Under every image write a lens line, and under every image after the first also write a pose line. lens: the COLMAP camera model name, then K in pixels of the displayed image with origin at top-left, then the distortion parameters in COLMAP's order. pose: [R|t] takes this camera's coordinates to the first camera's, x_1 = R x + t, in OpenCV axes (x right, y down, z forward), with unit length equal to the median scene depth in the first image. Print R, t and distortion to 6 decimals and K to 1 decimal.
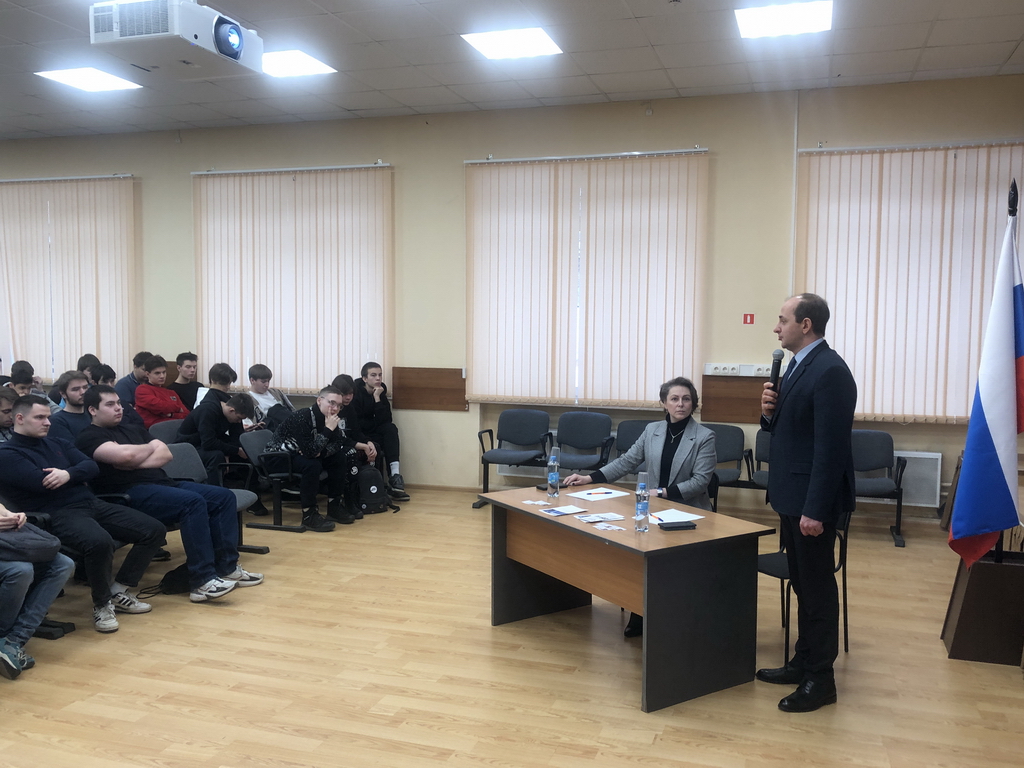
lens RADIAL K [[764.1, 0, 512.0], [0, 764.1, 384.0], [0, 0, 1]] dist [0.026264, 0.000233]
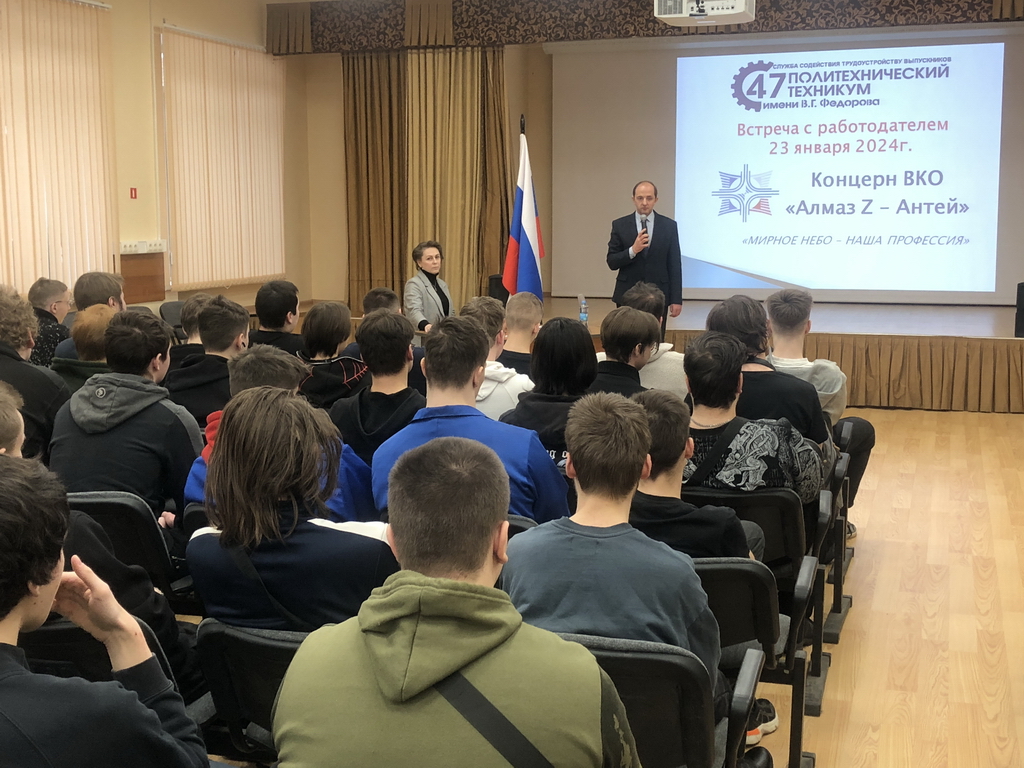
lens RADIAL K [[1306.1, 0, 512.0], [0, 1306.1, 384.0], [0, 0, 1]] dist [0.024414, 0.018967]
pose [[0.124891, -0.136740, 0.982703, -1.265509], [0.063256, 0.989540, 0.129652, -0.031653], [-0.990152, 0.045970, 0.132234, 0.329104]]
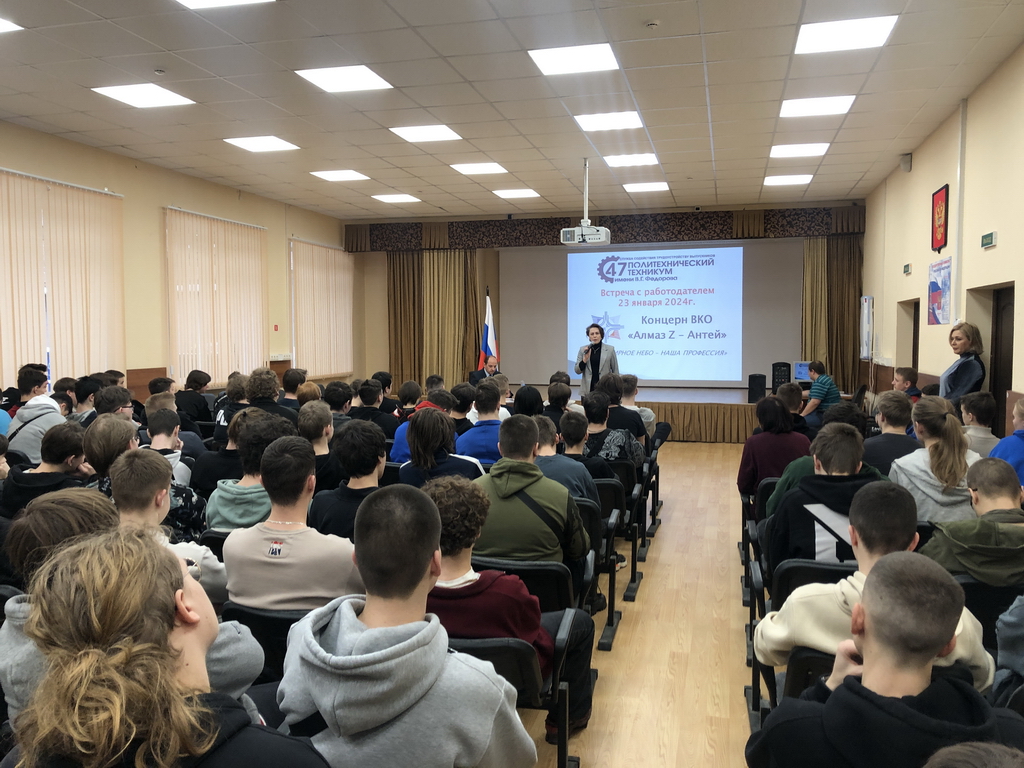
lens RADIAL K [[764.1, 0, 512.0], [0, 764.1, 384.0], [0, 0, 1]] dist [0.026264, 0.000233]
pose [[0.071235, -0.068754, 0.995087, -1.399579], [0.062670, 0.995959, 0.064328, -0.035101], [-0.995489, 0.057780, 0.075256, 0.338307]]
